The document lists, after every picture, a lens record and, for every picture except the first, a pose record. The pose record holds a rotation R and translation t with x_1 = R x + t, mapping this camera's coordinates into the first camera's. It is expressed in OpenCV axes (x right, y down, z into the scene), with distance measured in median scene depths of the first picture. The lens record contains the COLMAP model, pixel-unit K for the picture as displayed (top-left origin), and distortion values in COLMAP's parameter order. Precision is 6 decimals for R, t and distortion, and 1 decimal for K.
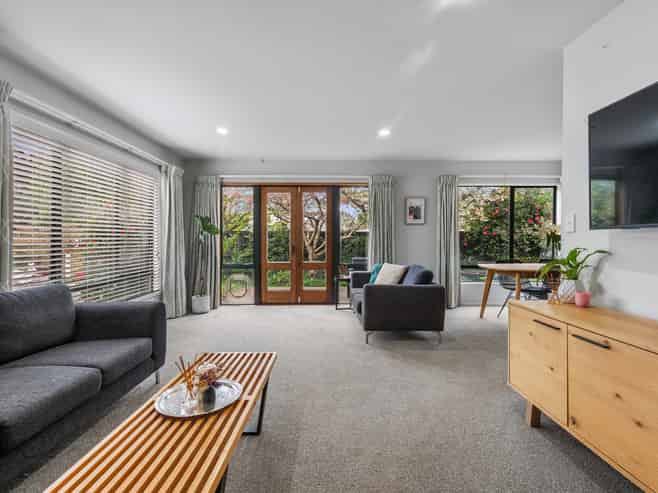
lens RADIAL K [[326.1, 0, 329.0], [0, 326.1, 246.5], [0, 0, 1]] dist [-0.001659, -0.000029]
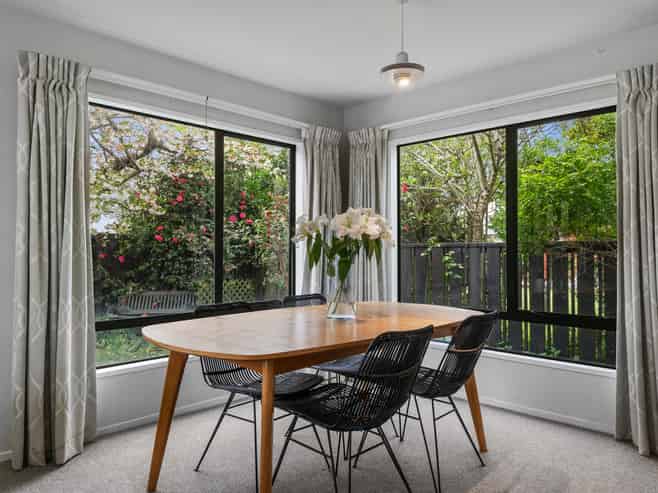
lens RADIAL K [[474.1, 0, 329.0], [0, 474.1, 246.5], [0, 0, 1]] dist [0.004321, 0.001426]
pose [[0.699594, 0.006838, 0.714508, 0.137611], [0.013447, 0.999651, -0.022733, -0.007138], [-0.714414, 0.025512, 0.699258, 0.297335]]
